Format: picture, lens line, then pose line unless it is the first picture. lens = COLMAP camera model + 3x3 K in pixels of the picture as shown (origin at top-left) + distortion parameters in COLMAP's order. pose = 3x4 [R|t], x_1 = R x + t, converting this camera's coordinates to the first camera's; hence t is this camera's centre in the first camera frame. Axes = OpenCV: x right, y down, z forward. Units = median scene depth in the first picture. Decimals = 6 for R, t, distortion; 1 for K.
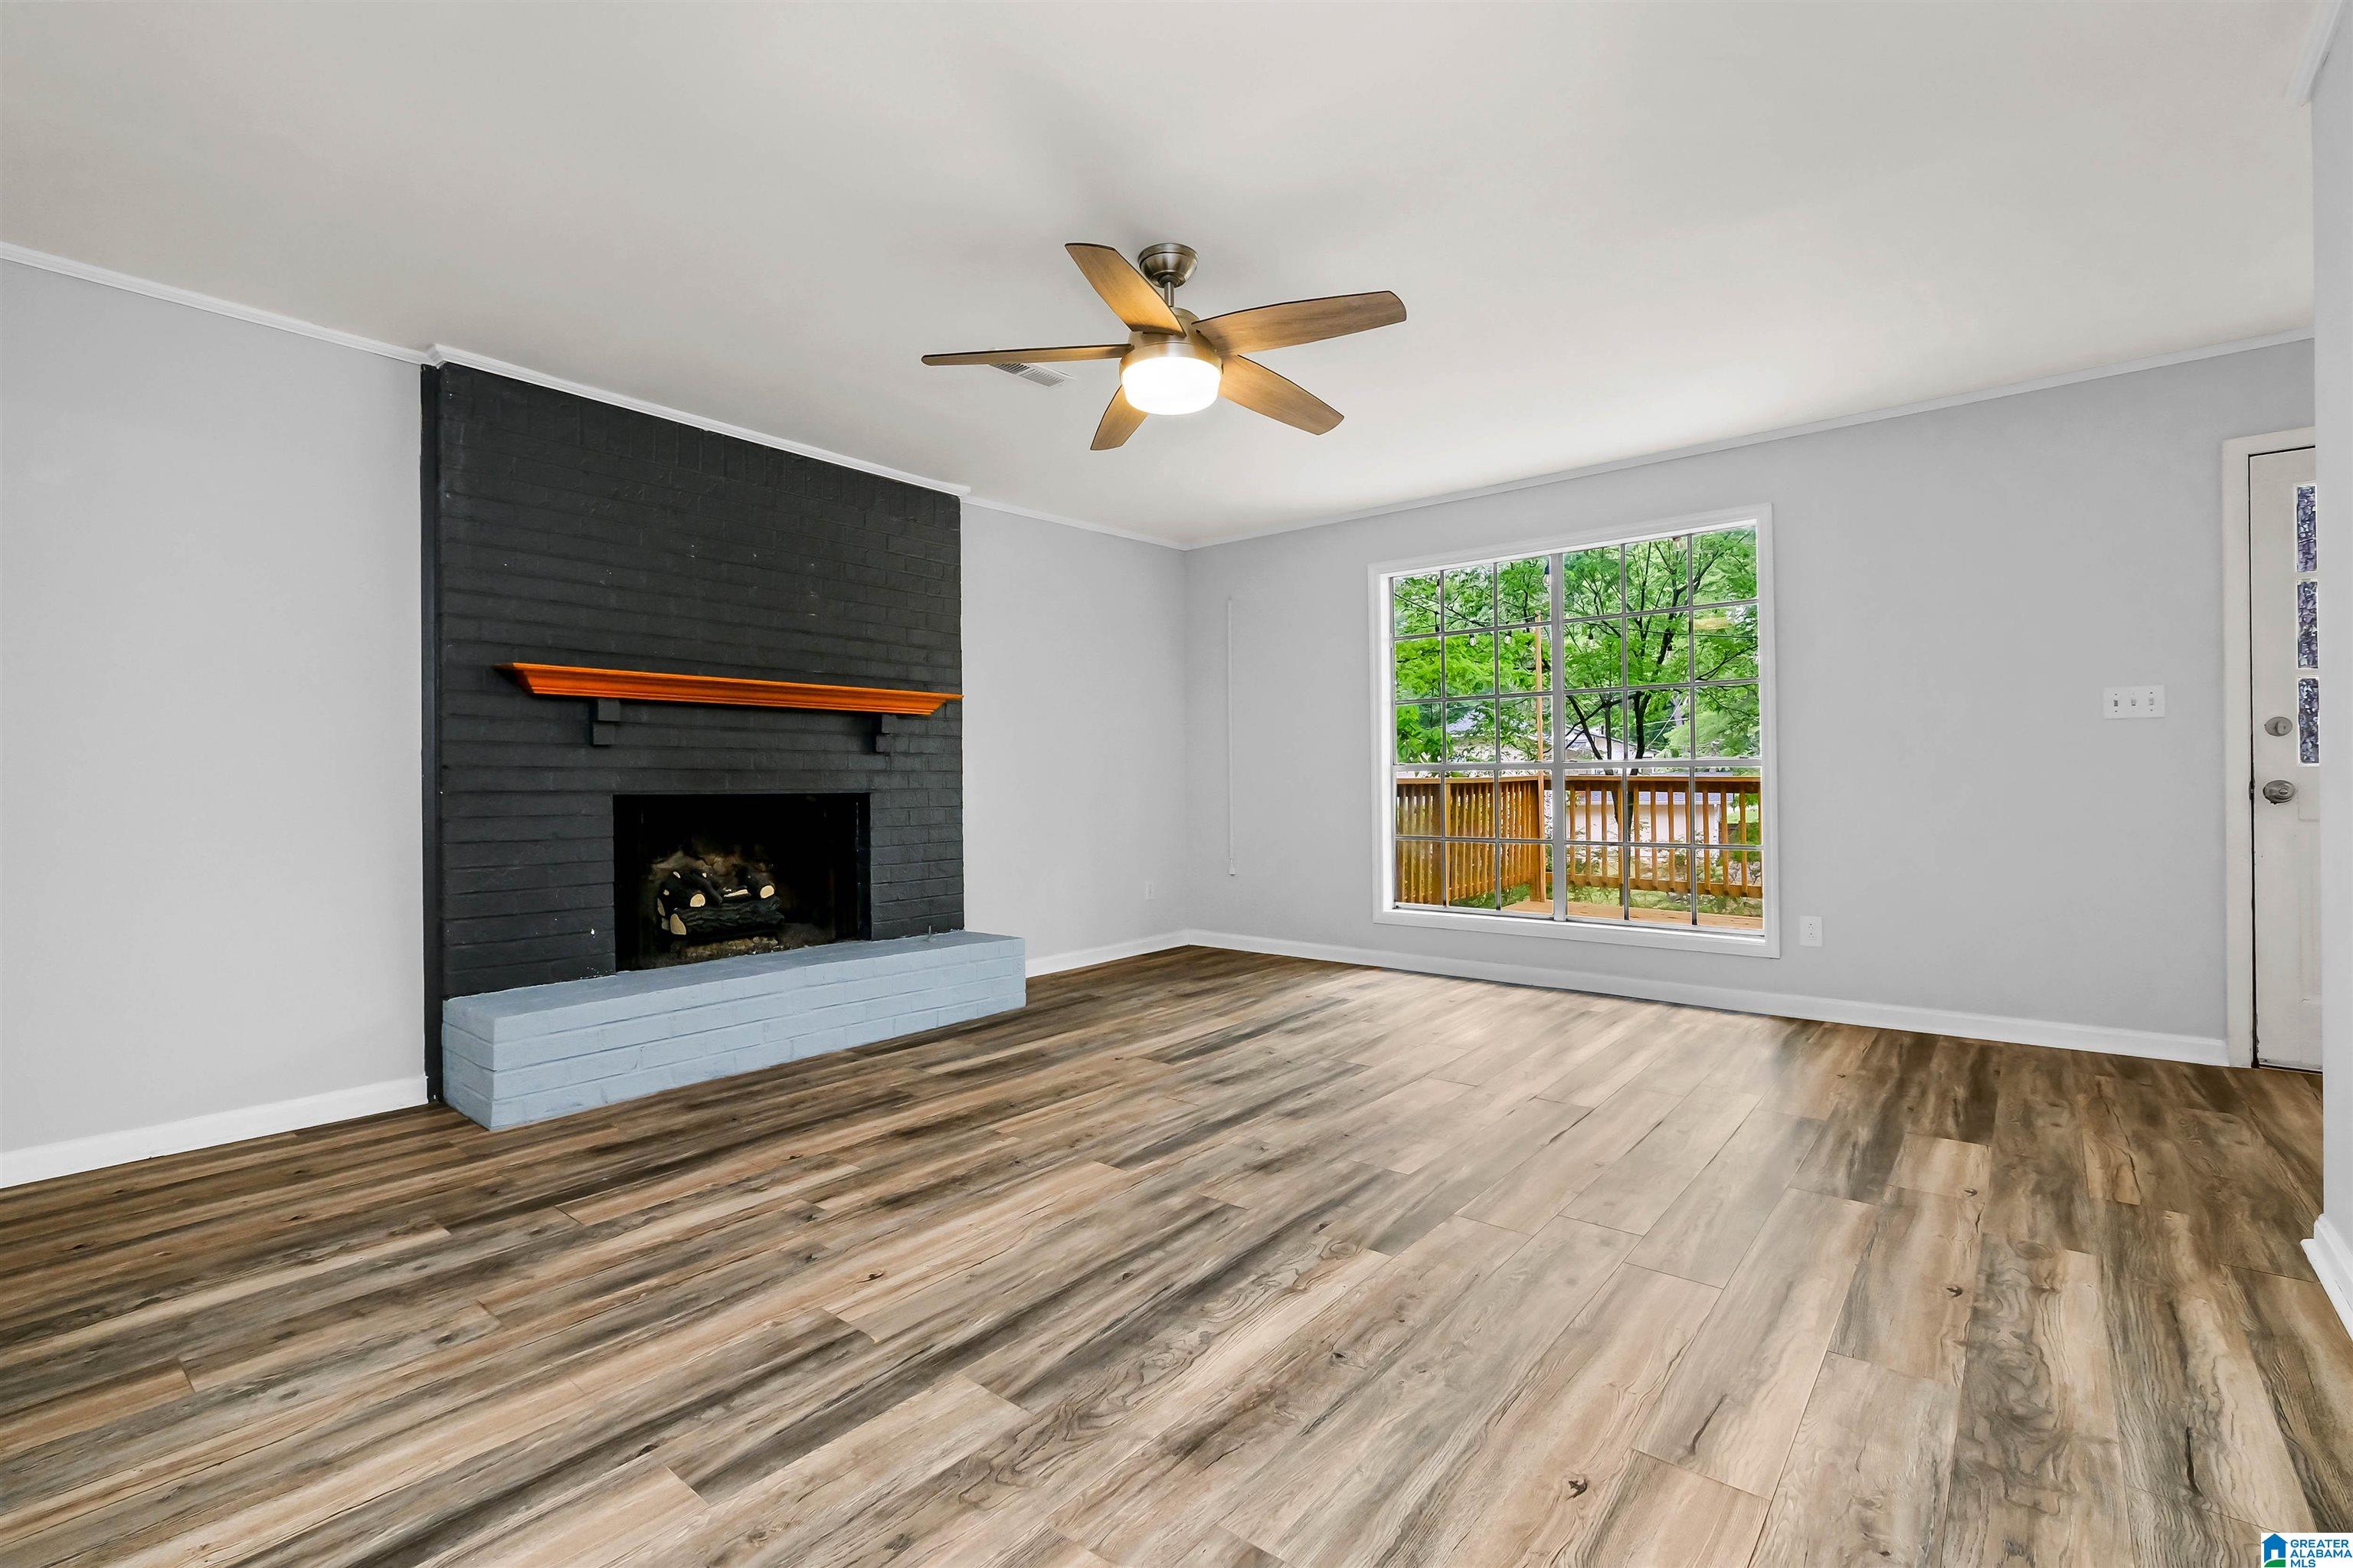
lens RADIAL K [[1039.4, 0, 1197.0], [0, 1039.4, 794.7], [0, 0, 1]] dist [-0.000983, 0.000709]
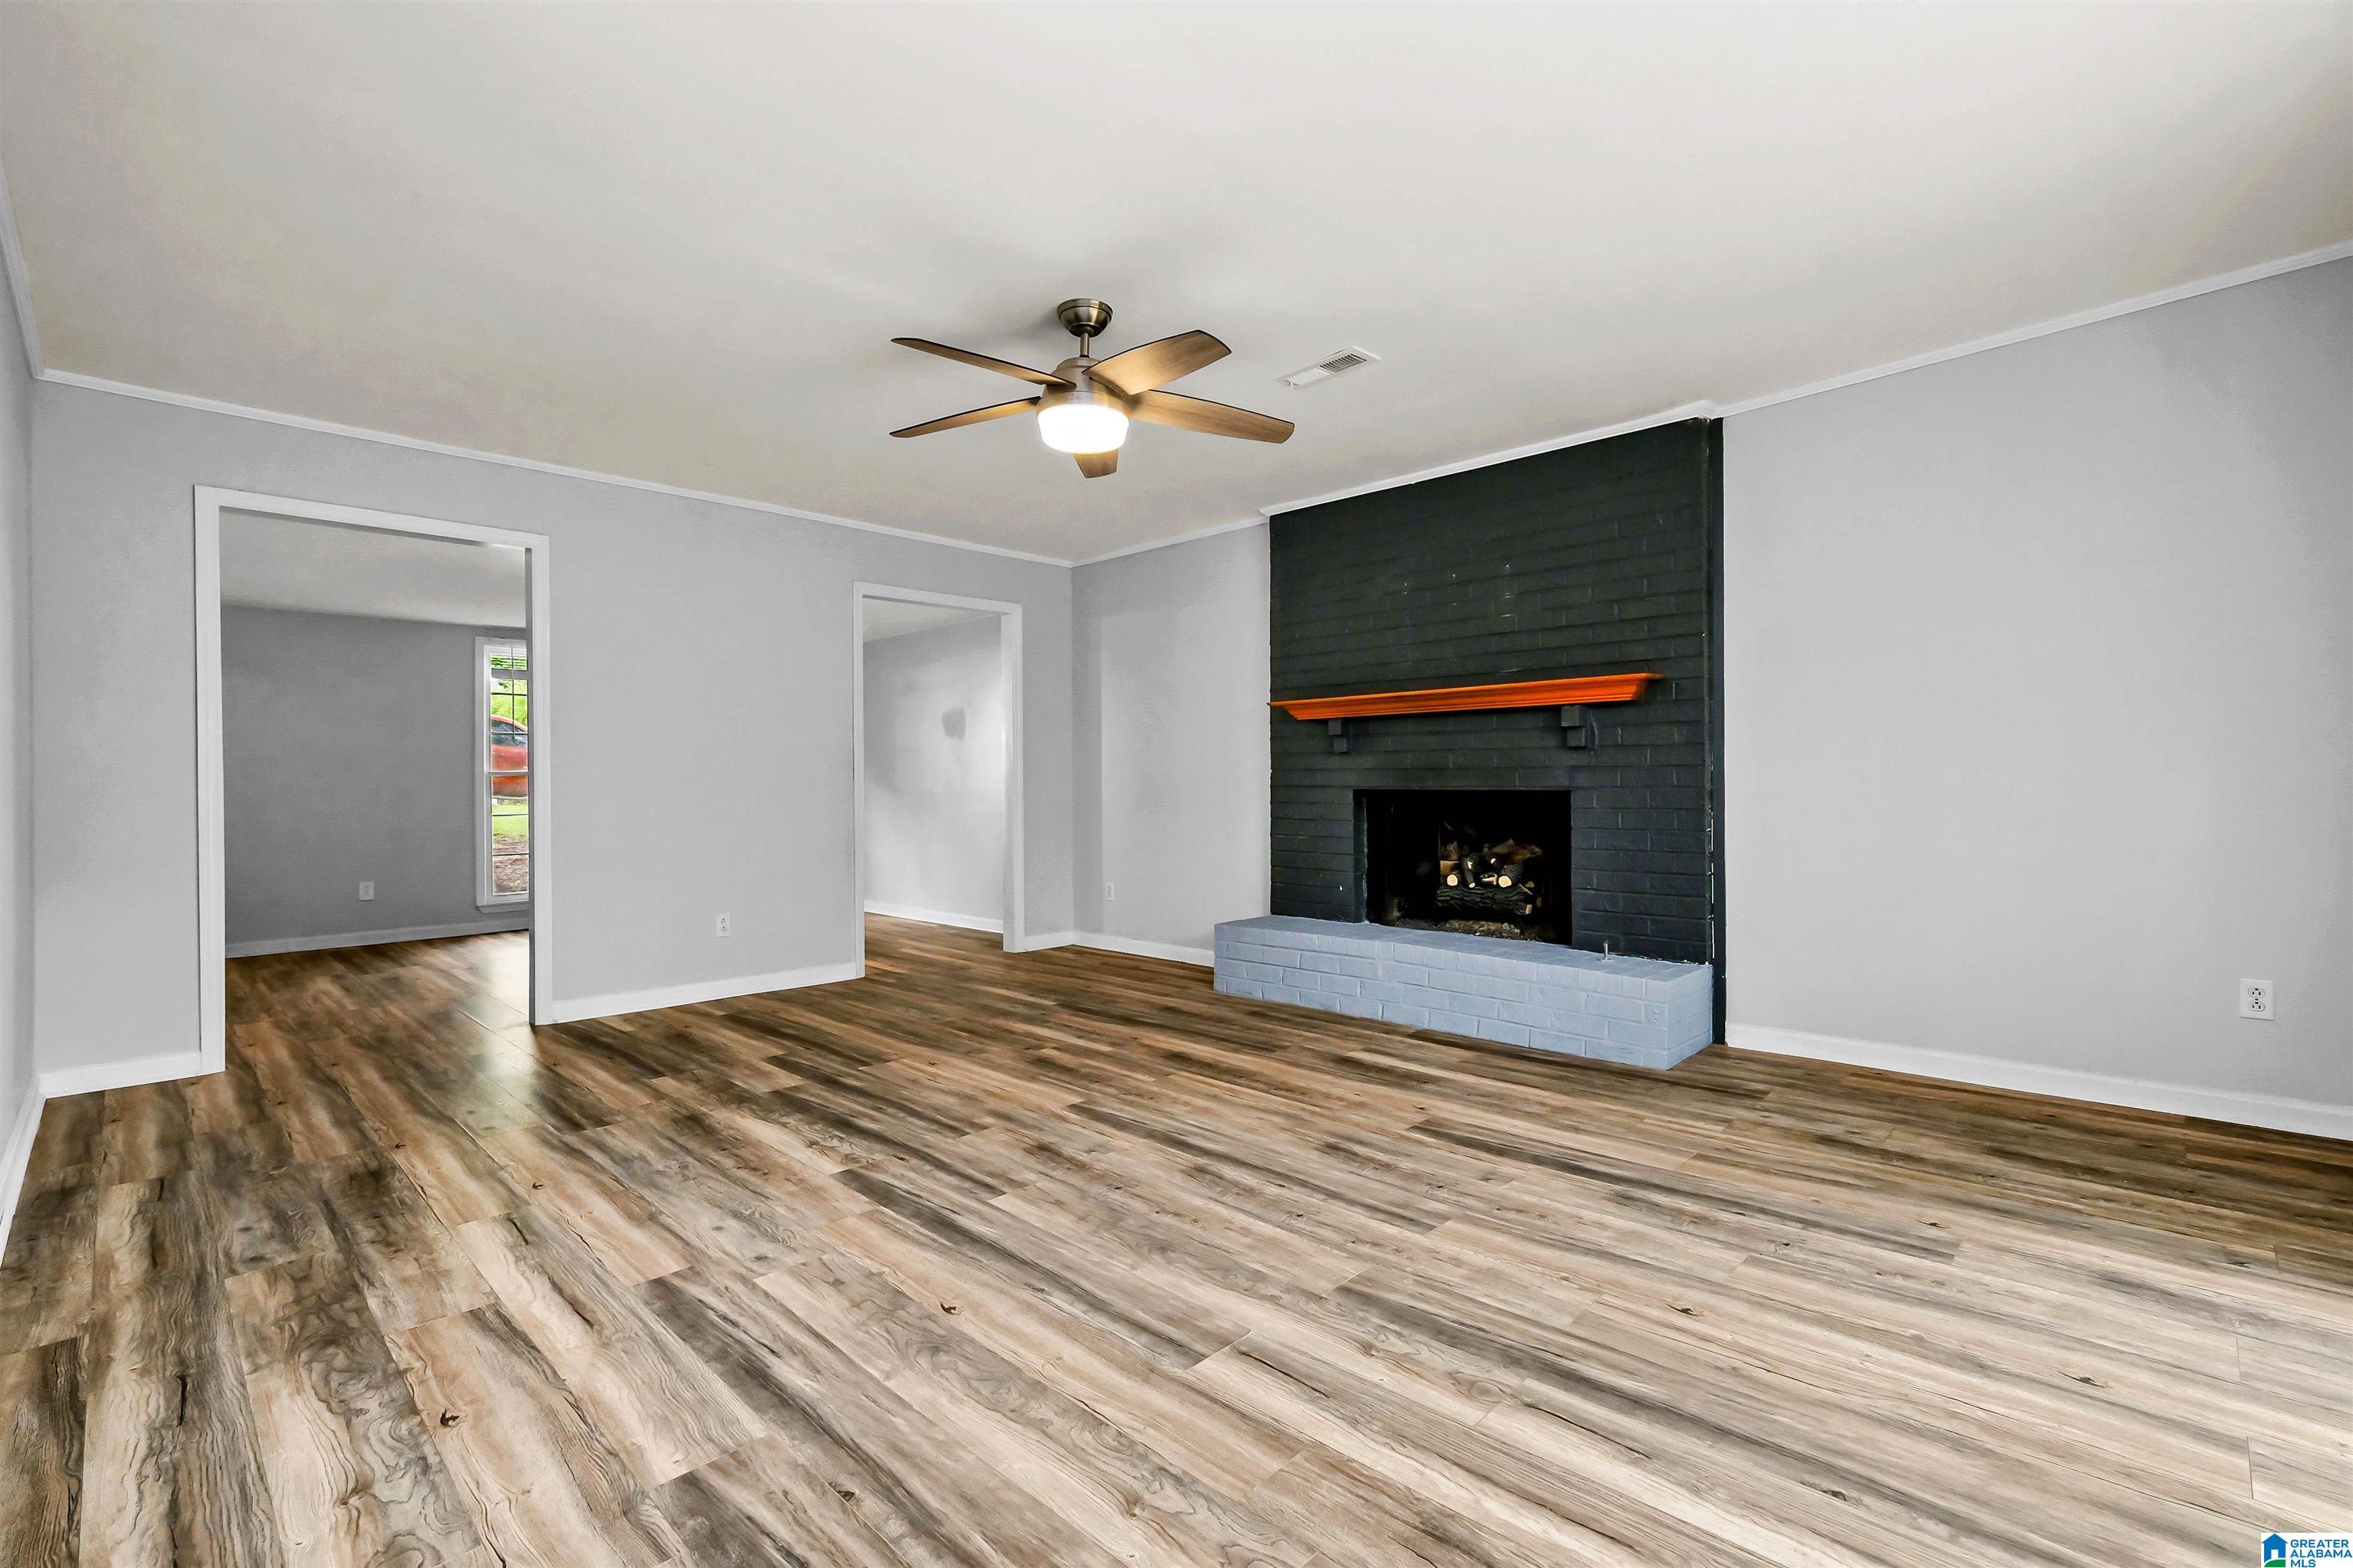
lens RADIAL K [[1039.4, 0, 1157.6], [0, 1039.4, 788.3], [0, 0, 1]] dist [-0.000983, 0.000709]
pose [[-0.103890, 0.014837, -0.994478, 1.147179], [-0.002360, 0.999882, 0.015165, -0.029615], [0.994586, 0.003922, -0.103843, 1.270093]]
